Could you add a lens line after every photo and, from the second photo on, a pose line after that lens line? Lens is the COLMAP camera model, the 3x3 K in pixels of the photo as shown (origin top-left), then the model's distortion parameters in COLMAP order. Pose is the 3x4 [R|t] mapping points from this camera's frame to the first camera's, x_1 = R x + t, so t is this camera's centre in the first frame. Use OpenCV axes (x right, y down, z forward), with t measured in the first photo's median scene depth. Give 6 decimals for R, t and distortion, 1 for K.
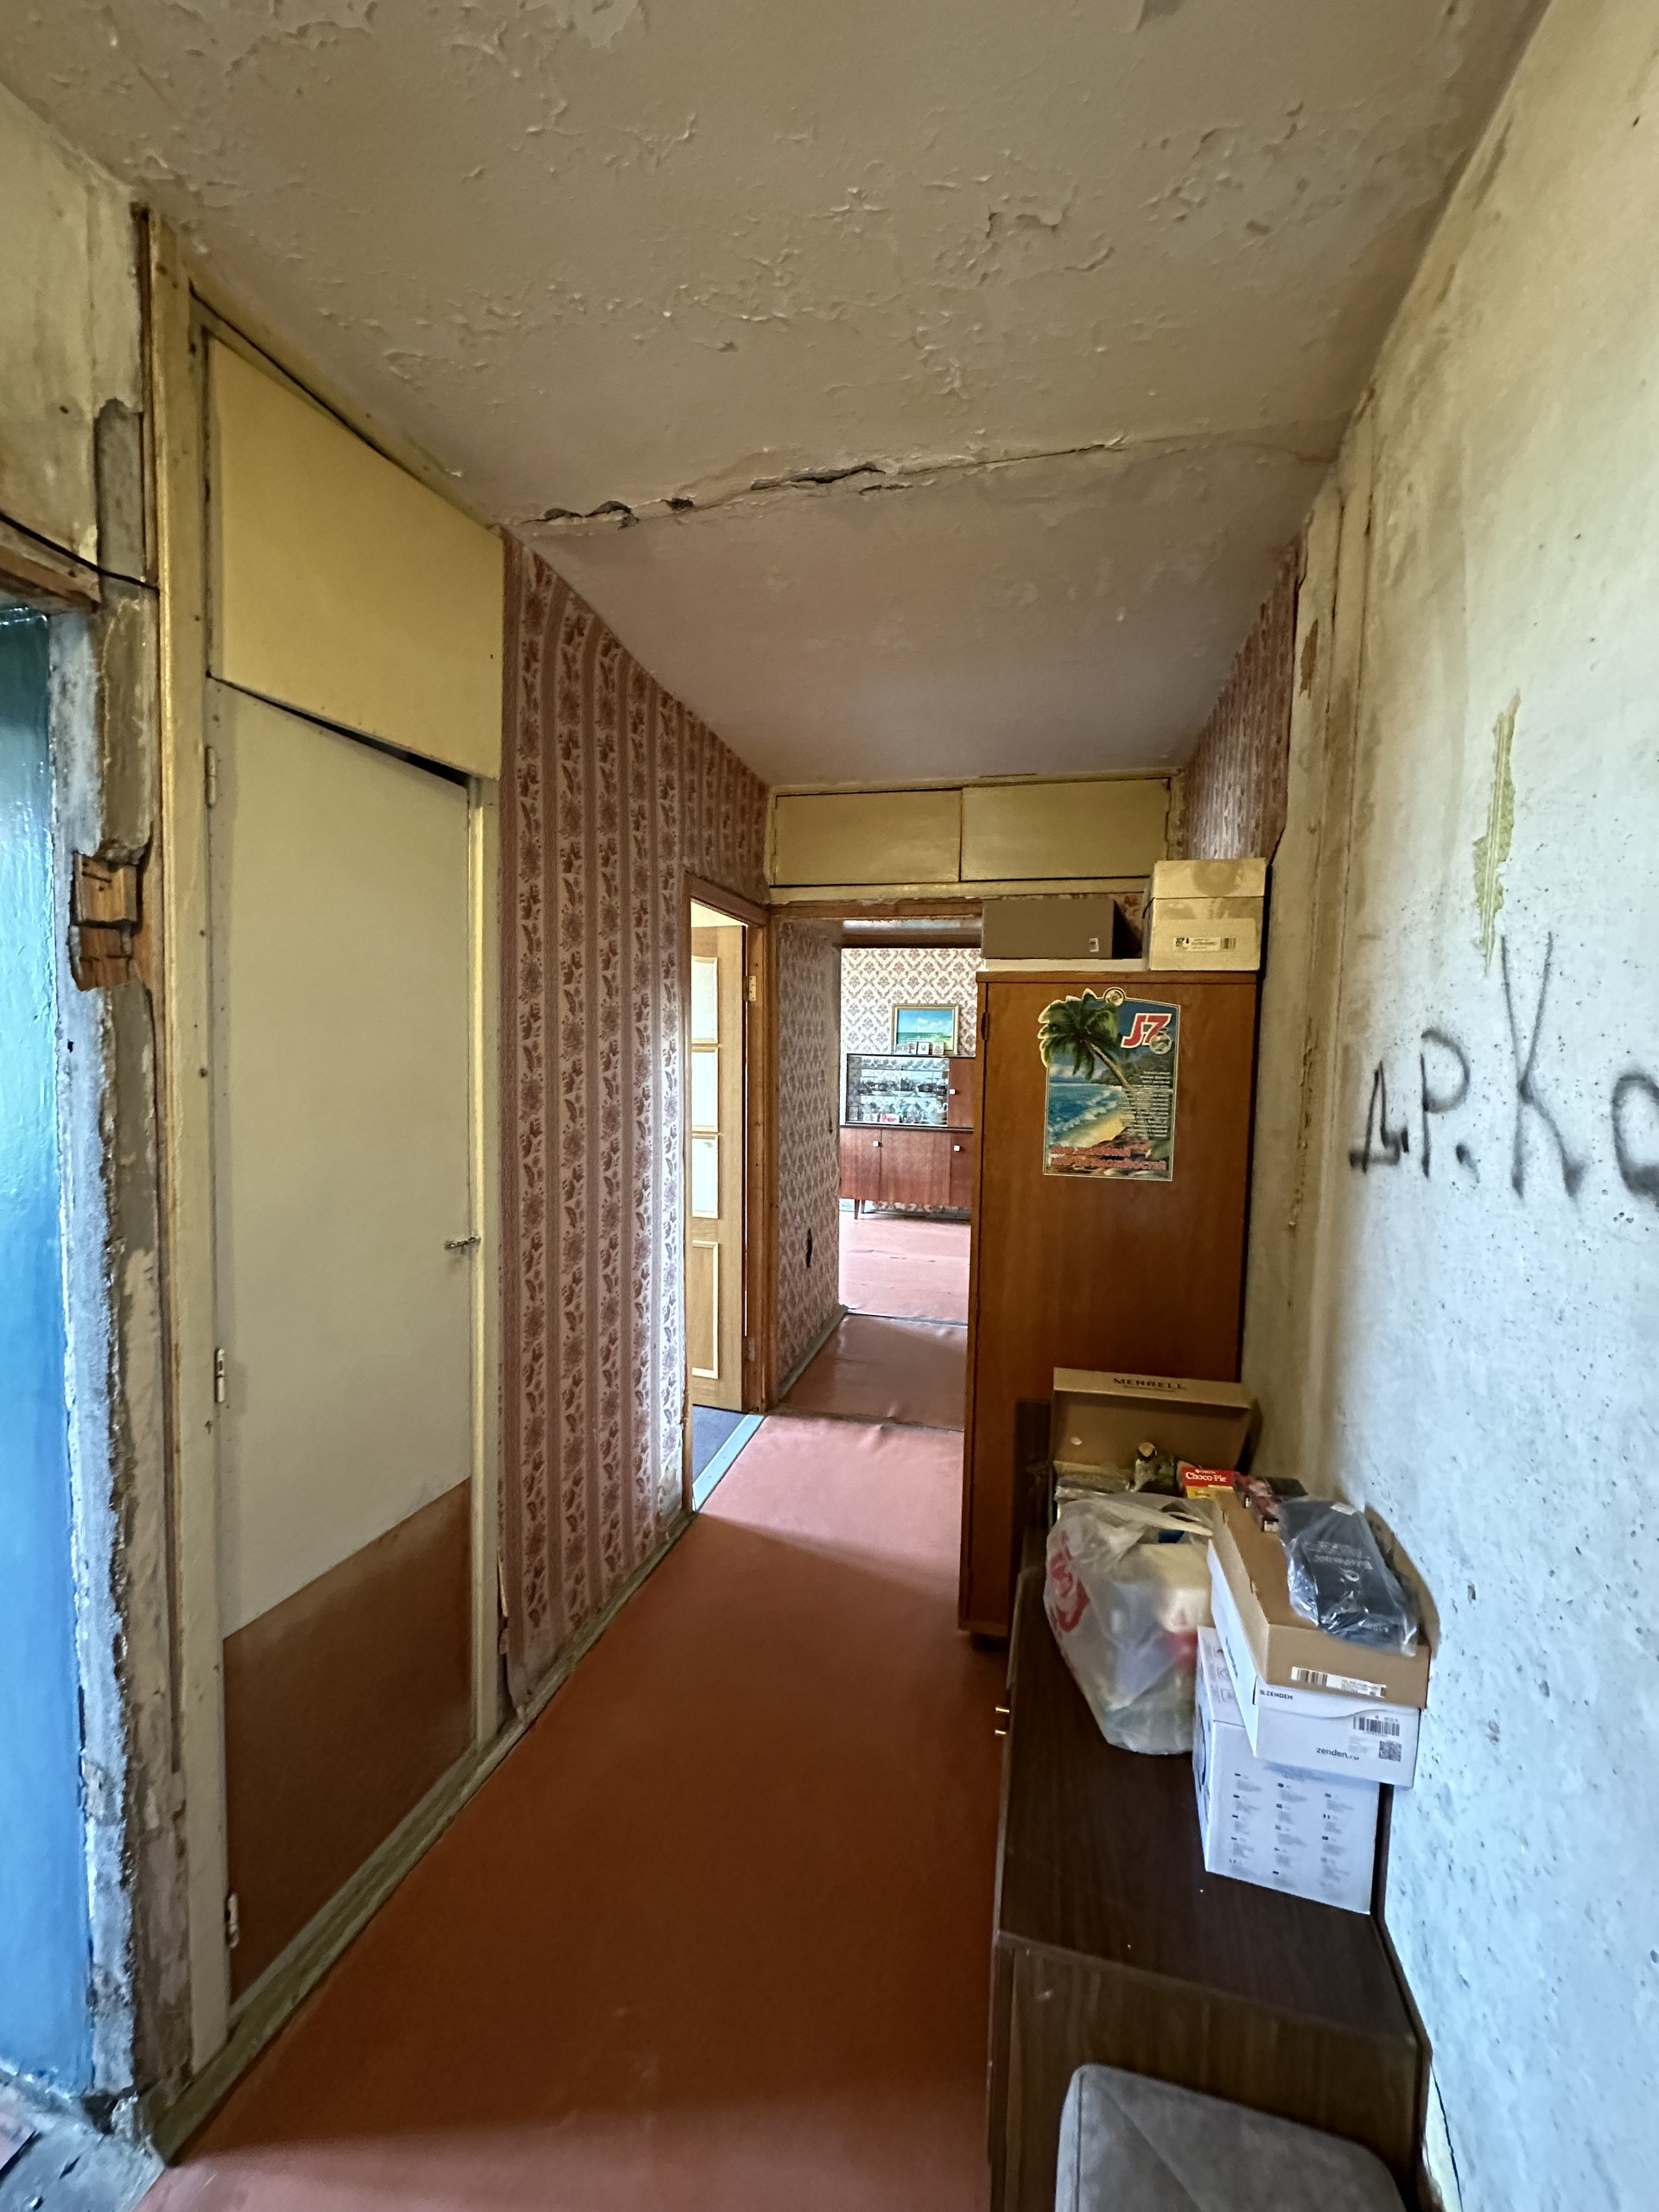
lens RADIAL K [[888.8, 0, 831.7], [0, 888.8, 1103.2], [0, 0, 1]] dist [-0.002681, 0.000712]
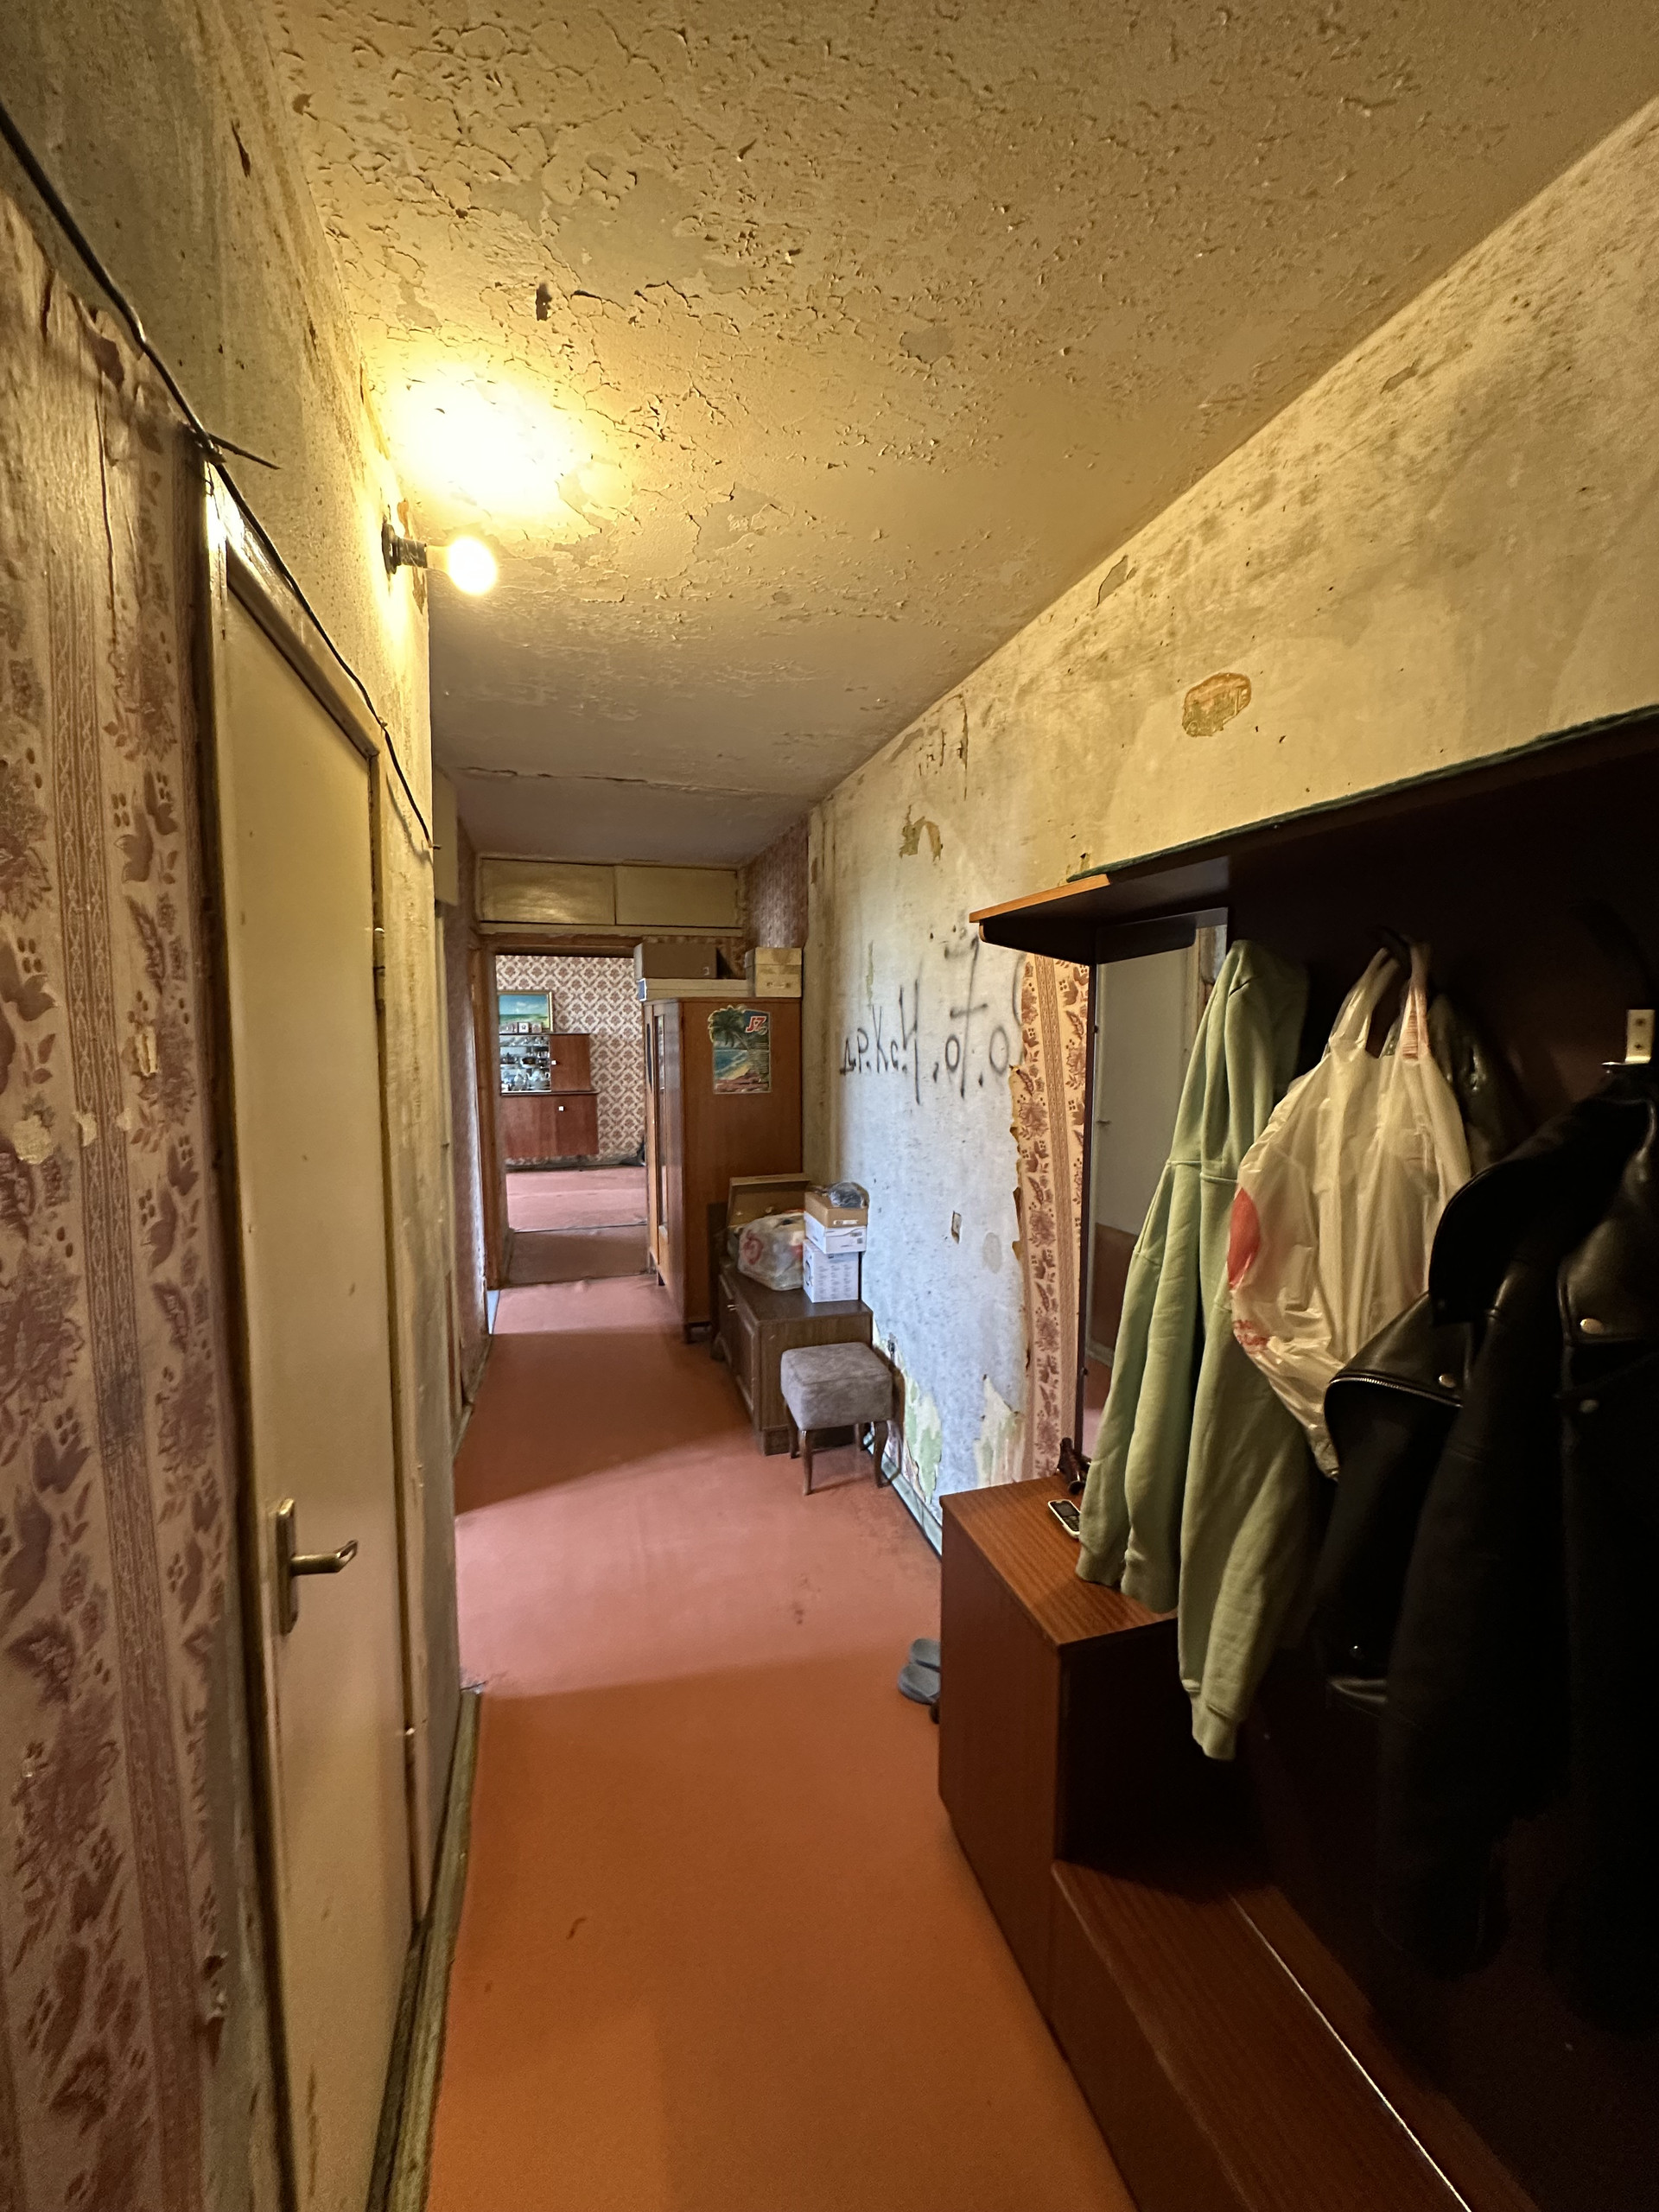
lens RADIAL K [[888.8, 0, 842.8], [0, 888.8, 1107.1], [0, 0, 1]] dist [-0.002681, 0.000712]
pose [[0.856958, -0.071783, 0.510363, -0.356612], [0.052164, 0.997248, 0.052674, 0.010516], [-0.512740, -0.018517, 0.858344, -0.594097]]
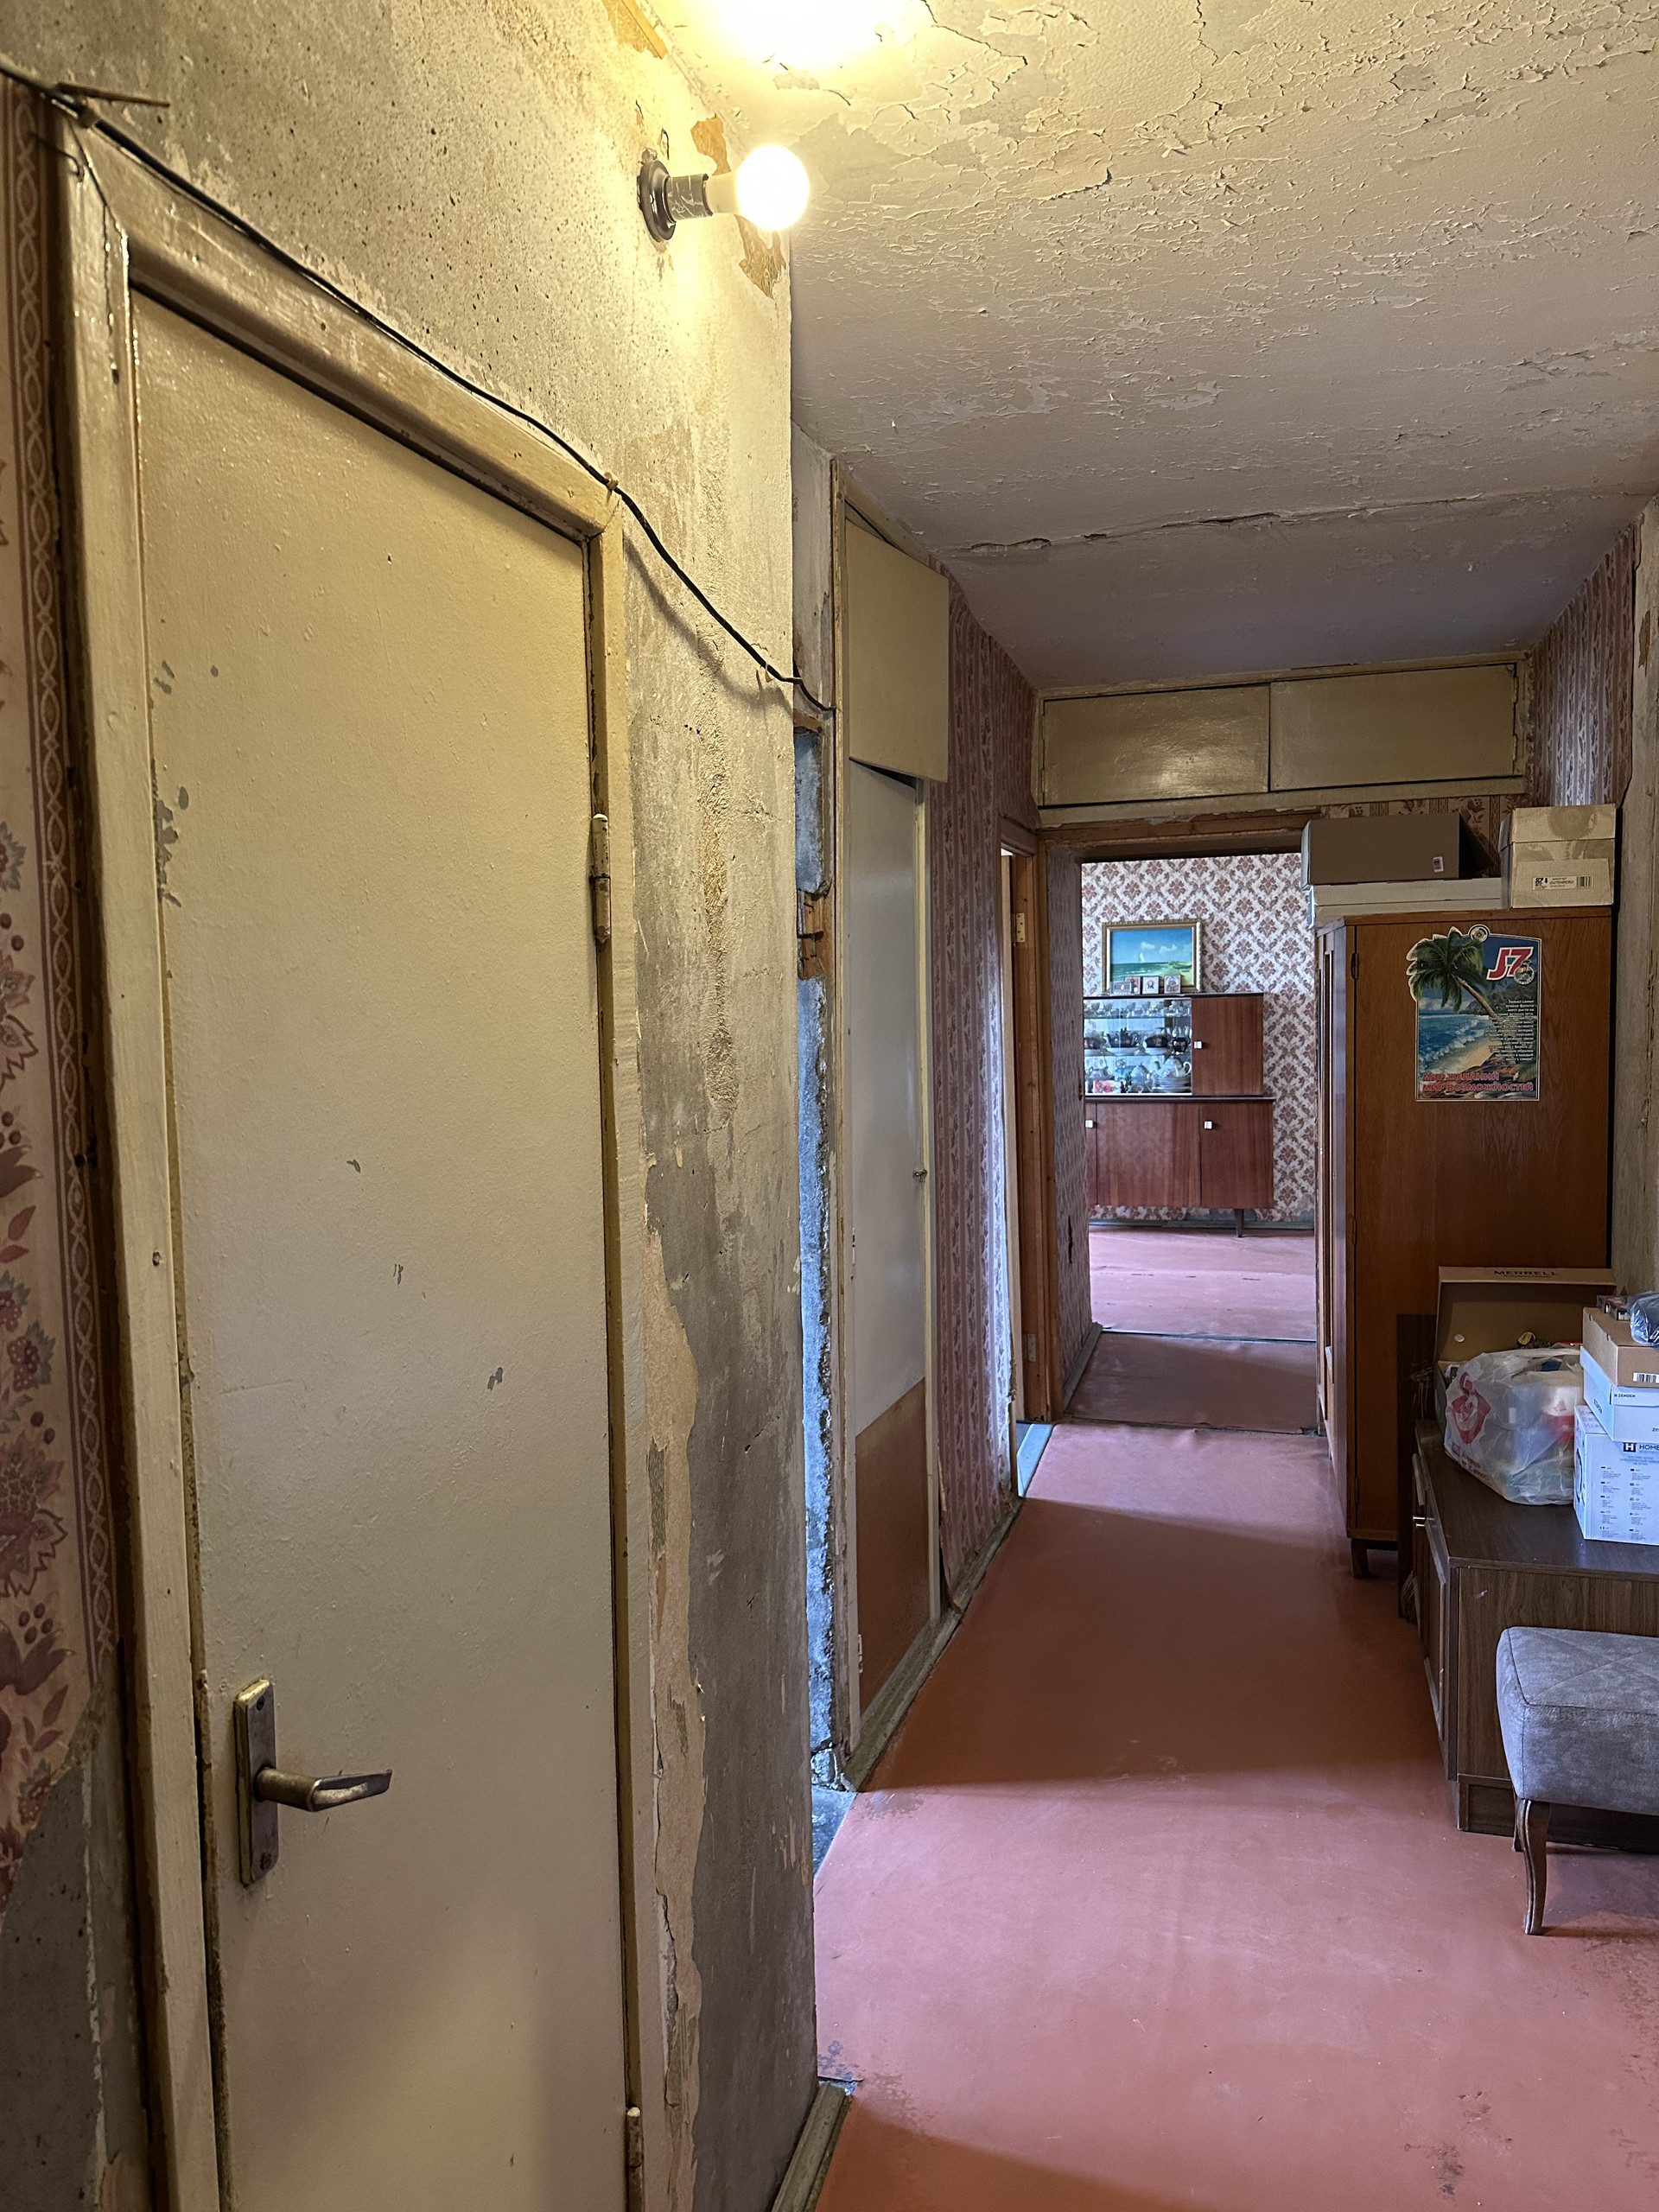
lens RADIAL K [[1562.8, 0, 831.2], [0, 1562.8, 1116.6], [0, 0, 1]] dist [0.070426, -0.094766]
pose [[0.998197, -0.042060, -0.042830, -0.242130], [0.042848, 0.998926, 0.017643, 0.021696], [0.042042, -0.019446, 0.998927, -0.586475]]
